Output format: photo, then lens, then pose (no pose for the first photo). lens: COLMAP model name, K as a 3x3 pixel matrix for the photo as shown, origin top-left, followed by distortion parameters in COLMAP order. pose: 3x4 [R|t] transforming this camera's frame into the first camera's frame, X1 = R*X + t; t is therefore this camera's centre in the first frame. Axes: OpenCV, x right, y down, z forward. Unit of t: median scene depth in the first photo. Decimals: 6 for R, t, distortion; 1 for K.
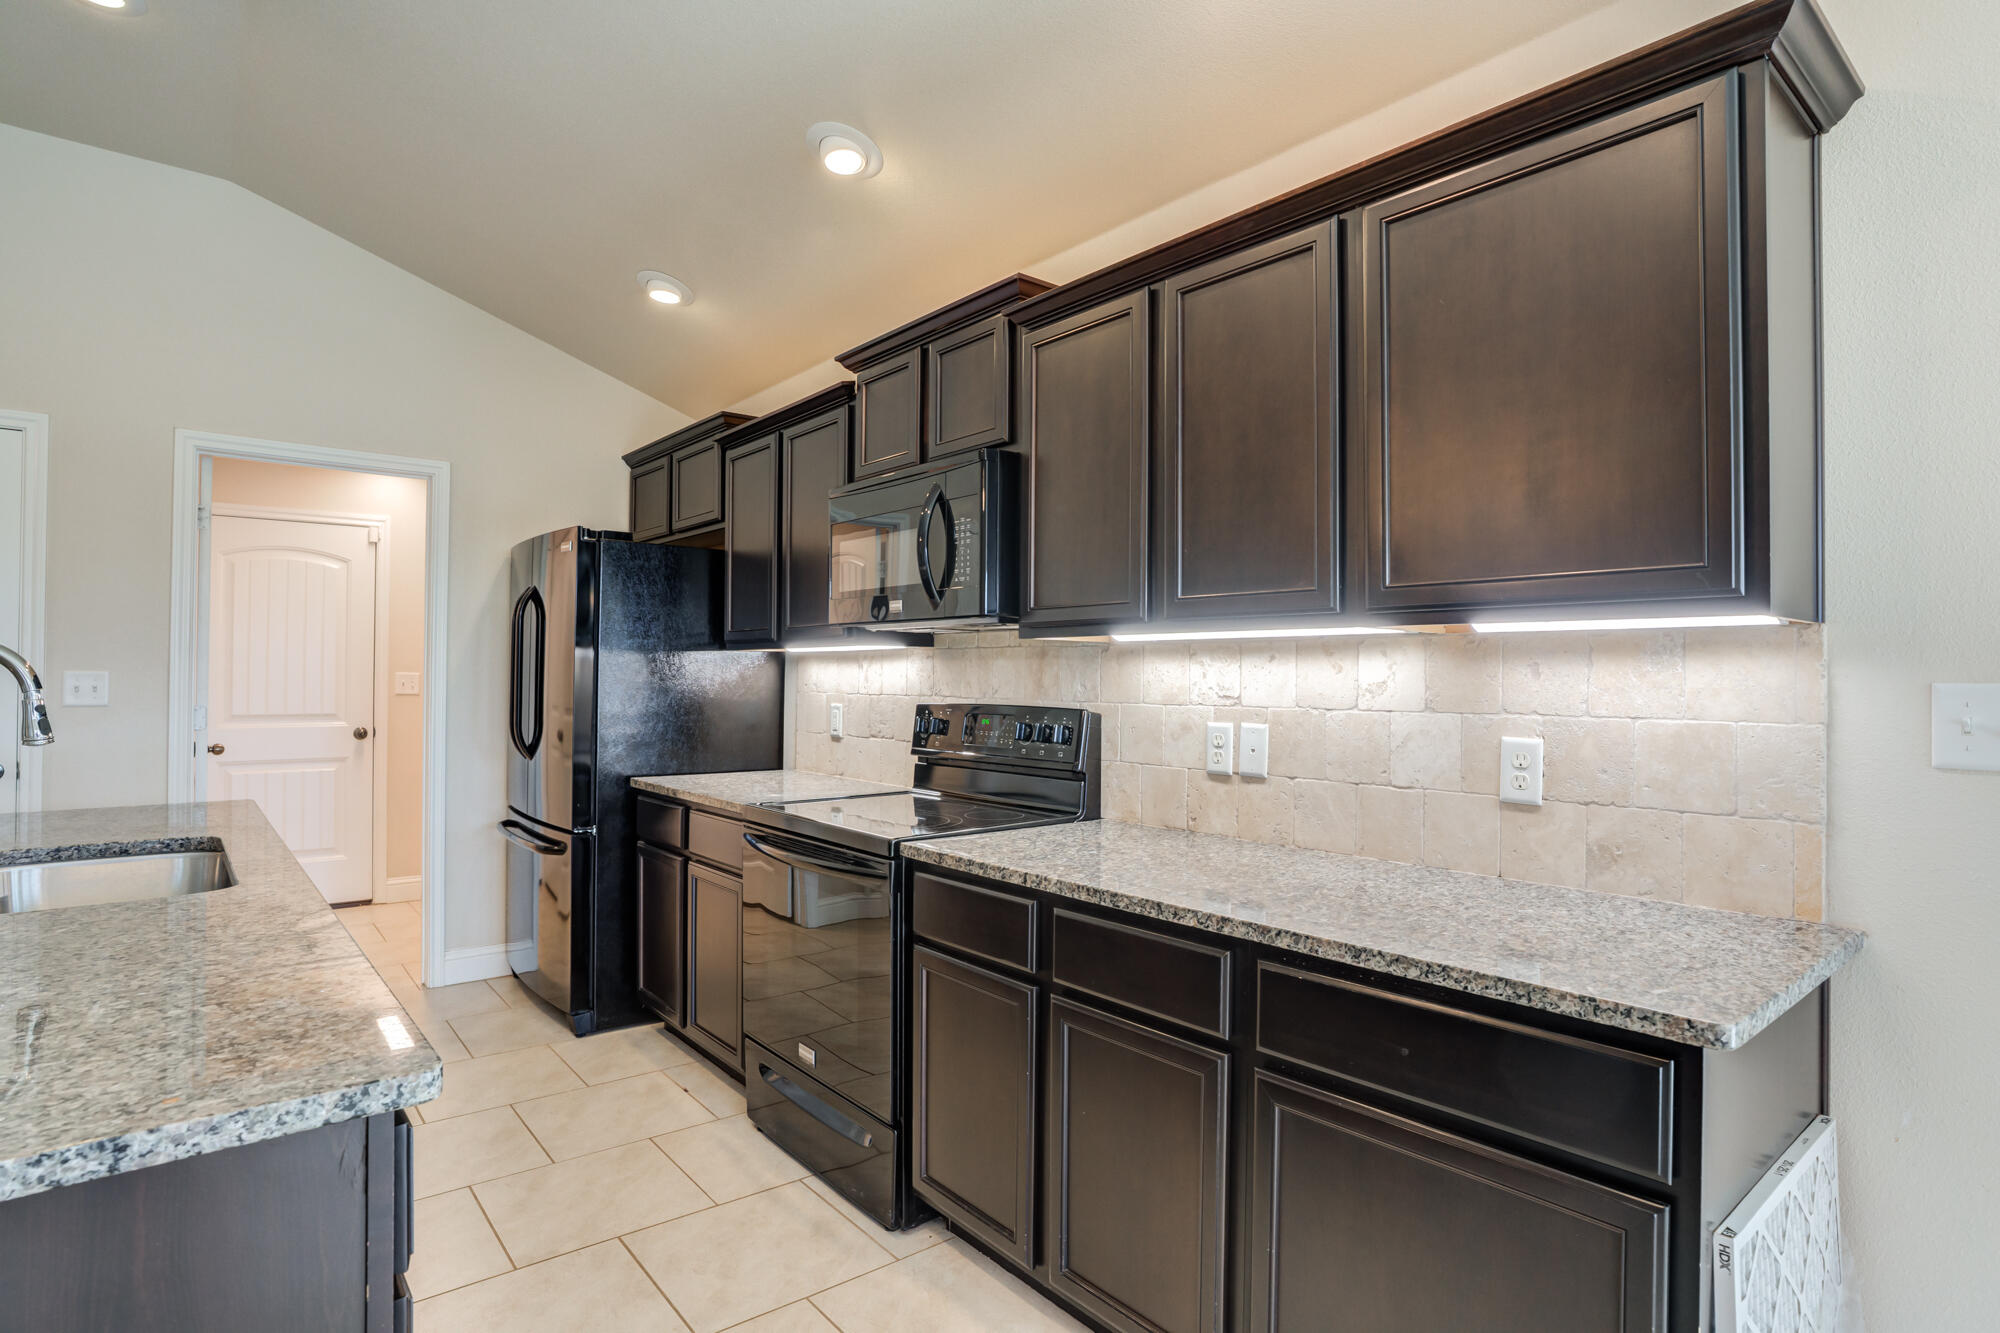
lens RADIAL K [[1011.7, 0, 995.6], [0, 1011.7, 682.0], [0, 0, 1]] dist [-0.059443, 0.022850]
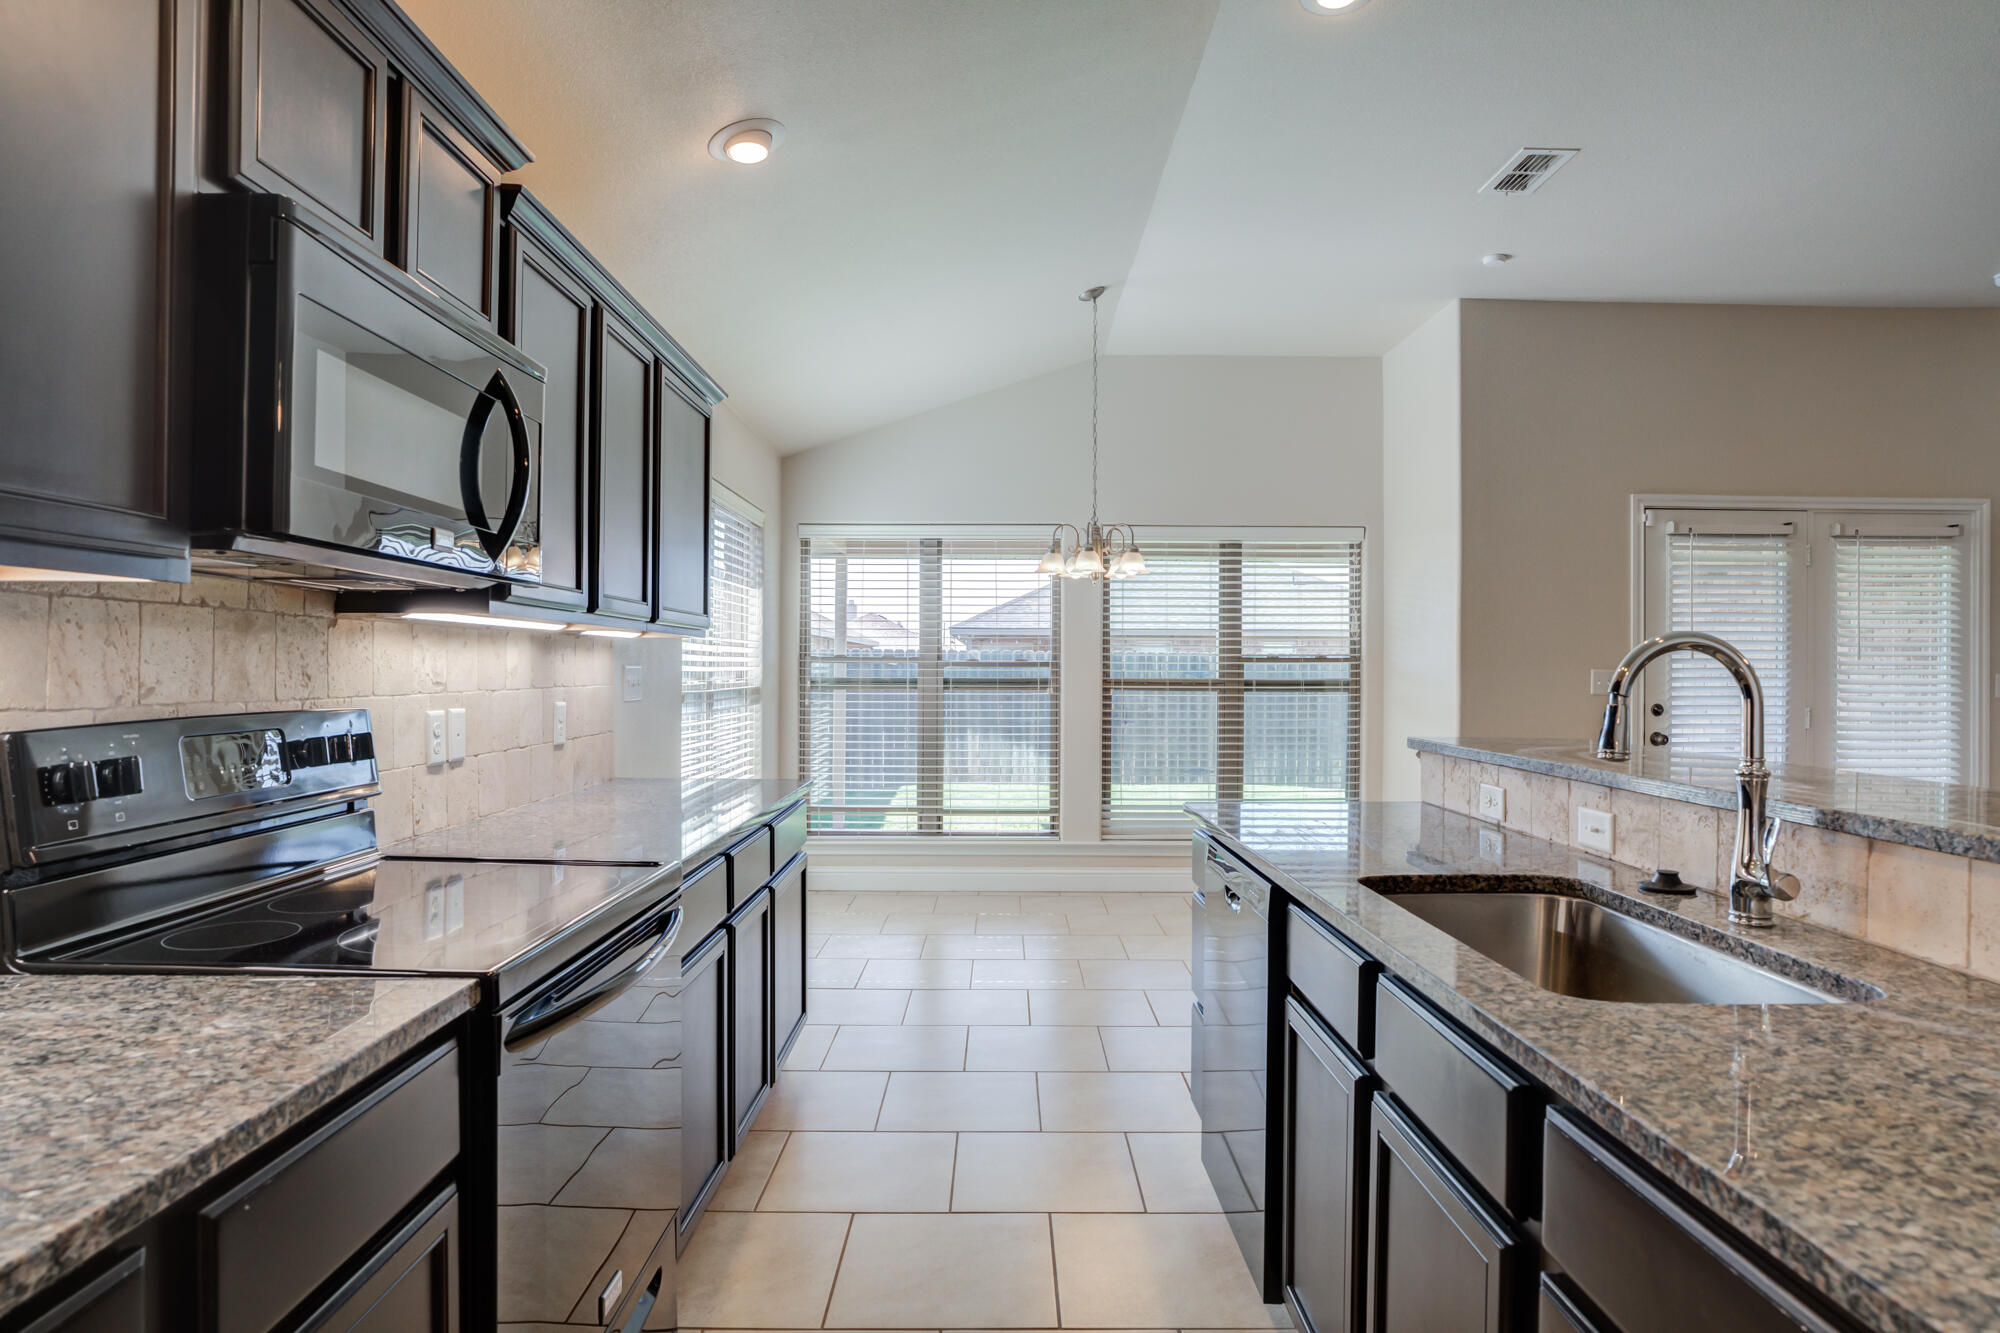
lens RADIAL K [[1118.5, 0, 998.3], [0, 1118.5, 658.7], [0, 0, 1]] dist [-0.050313, 0.019900]
pose [[-0.768420, -0.009492, 0.639876, -0.808272], [-0.013542, 0.999907, -0.001430, -0.013286], [-0.639803, -0.009764, -0.768477, 1.406140]]
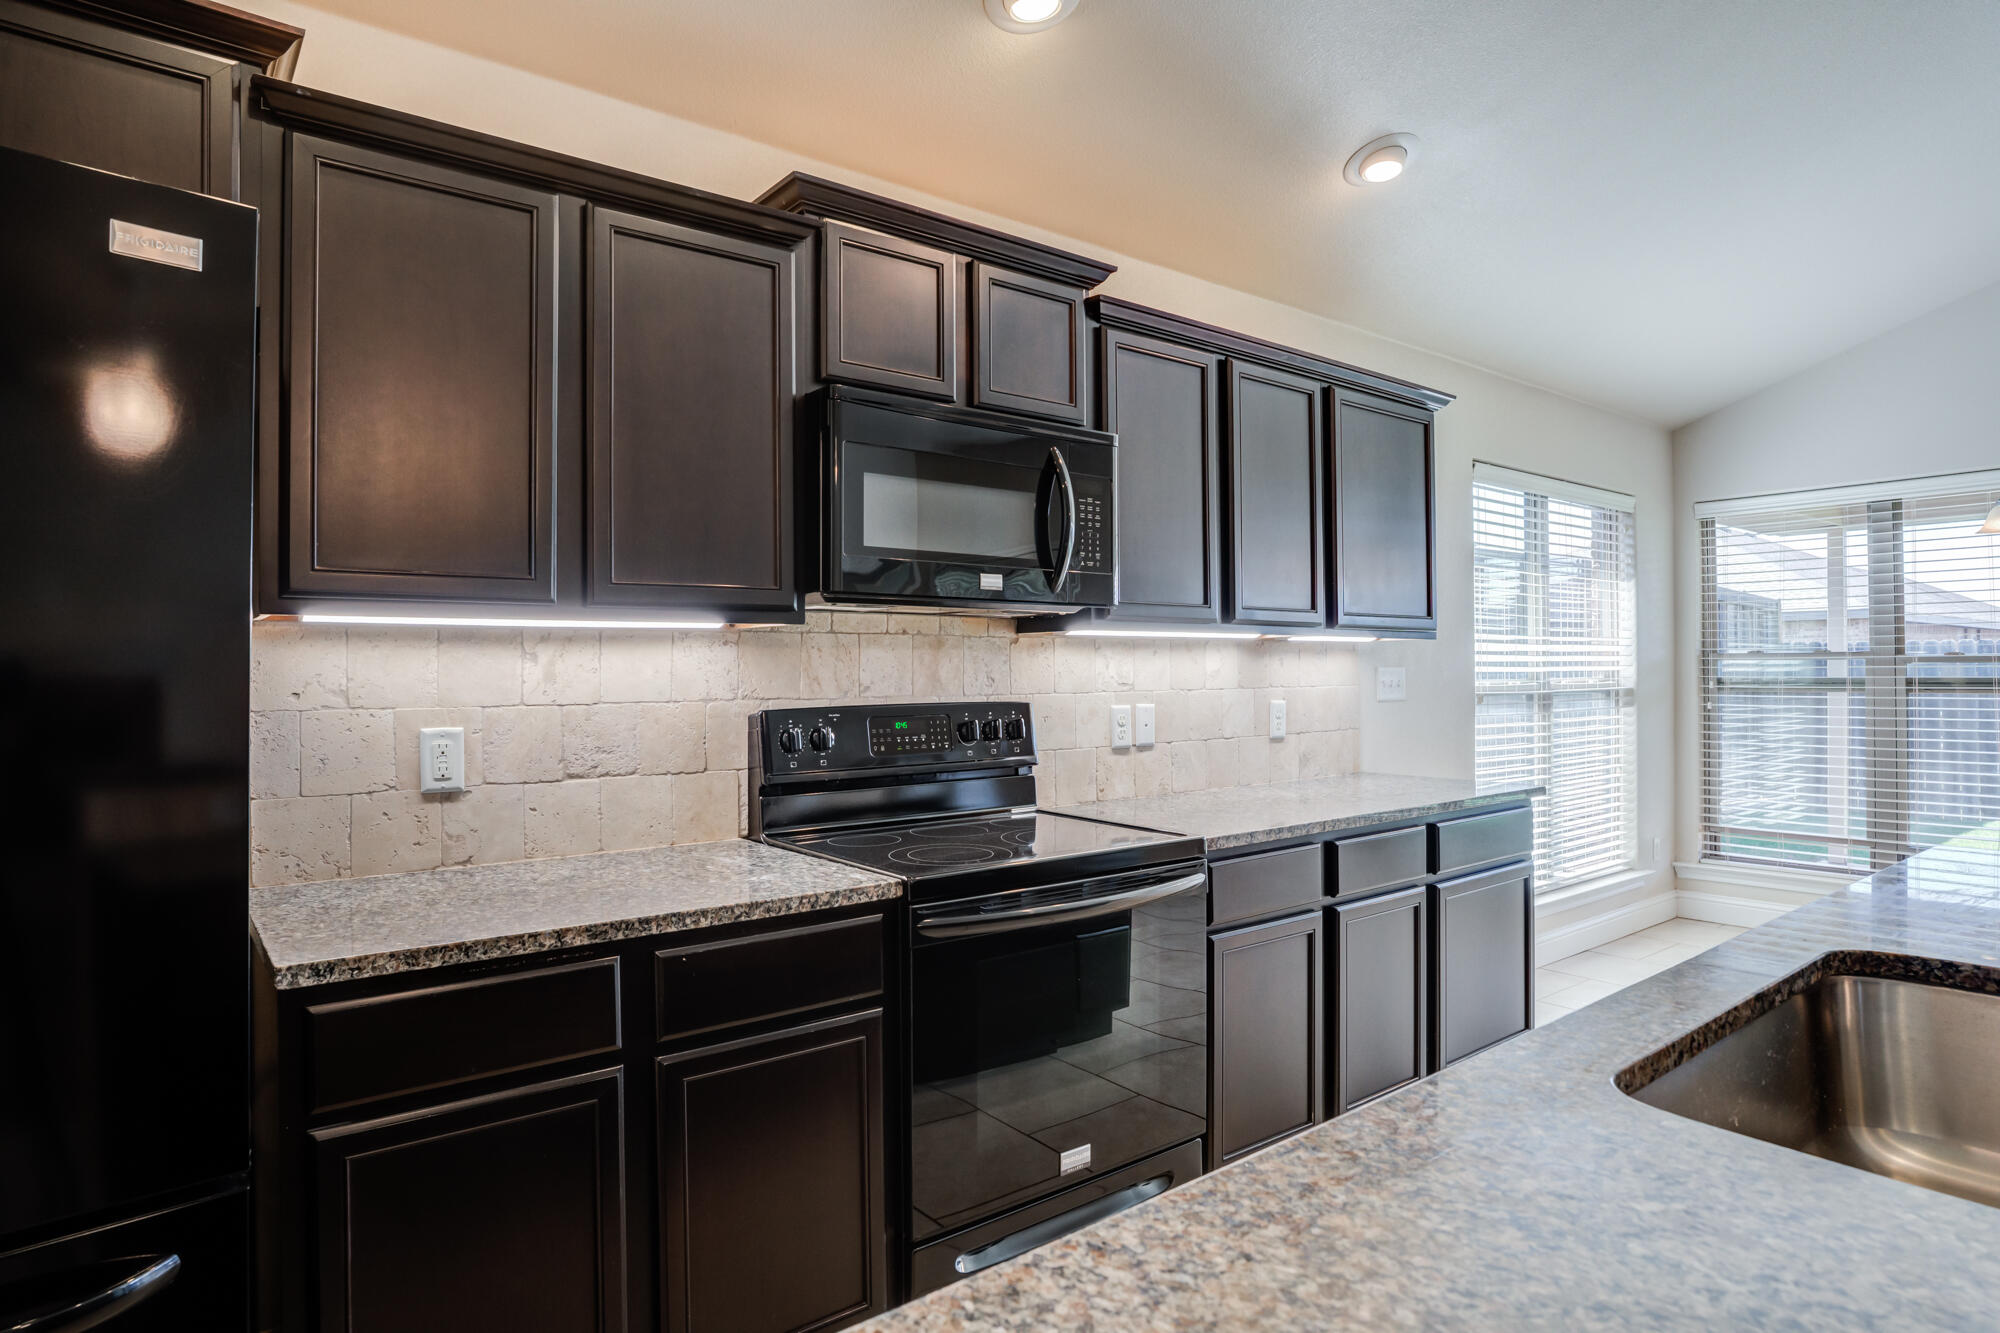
lens RADIAL K [[1118.5, 0, 996.5], [0, 1118.5, 664.5], [0, 0, 1]] dist [-0.050313, 0.019900]
pose [[0.034194, -0.006875, 0.999392, -1.078582], [0.006596, 0.999956, 0.006653, -0.017706], [-0.999393, 0.006365, 0.034238, 1.064945]]
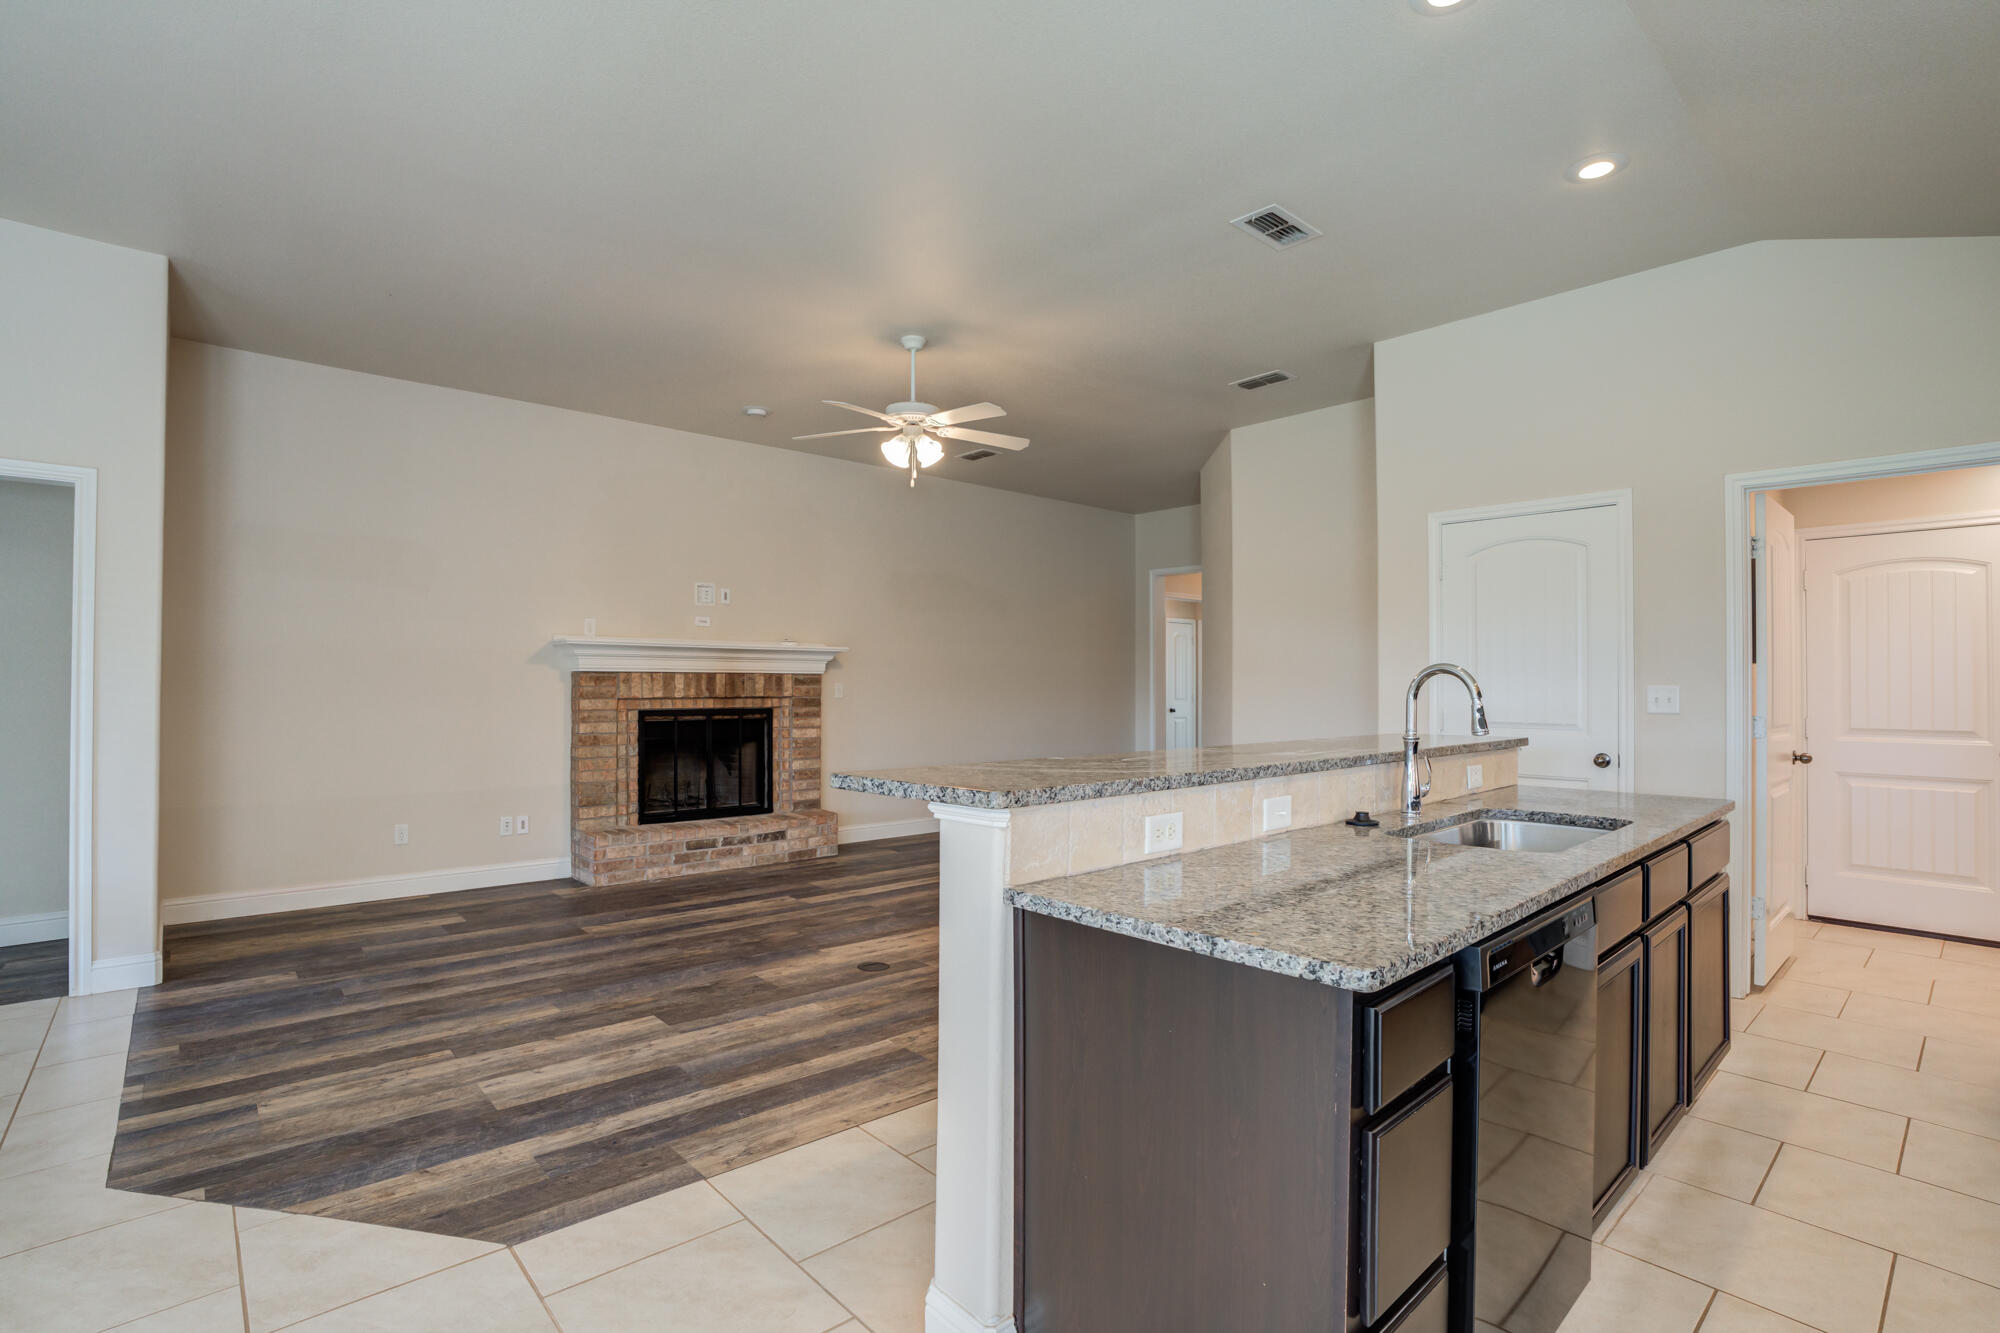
lens RADIAL K [[928.3, 0, 999.8], [0, 928.3, 671.9], [0, 0, 1]] dist [-0.058202, 0.016613]
pose [[0.042161, -0.023406, -0.998837, 0.260746], [-0.002760, 0.999719, -0.023543, -0.001776], [0.999107, 0.003749, 0.042085, 0.148636]]
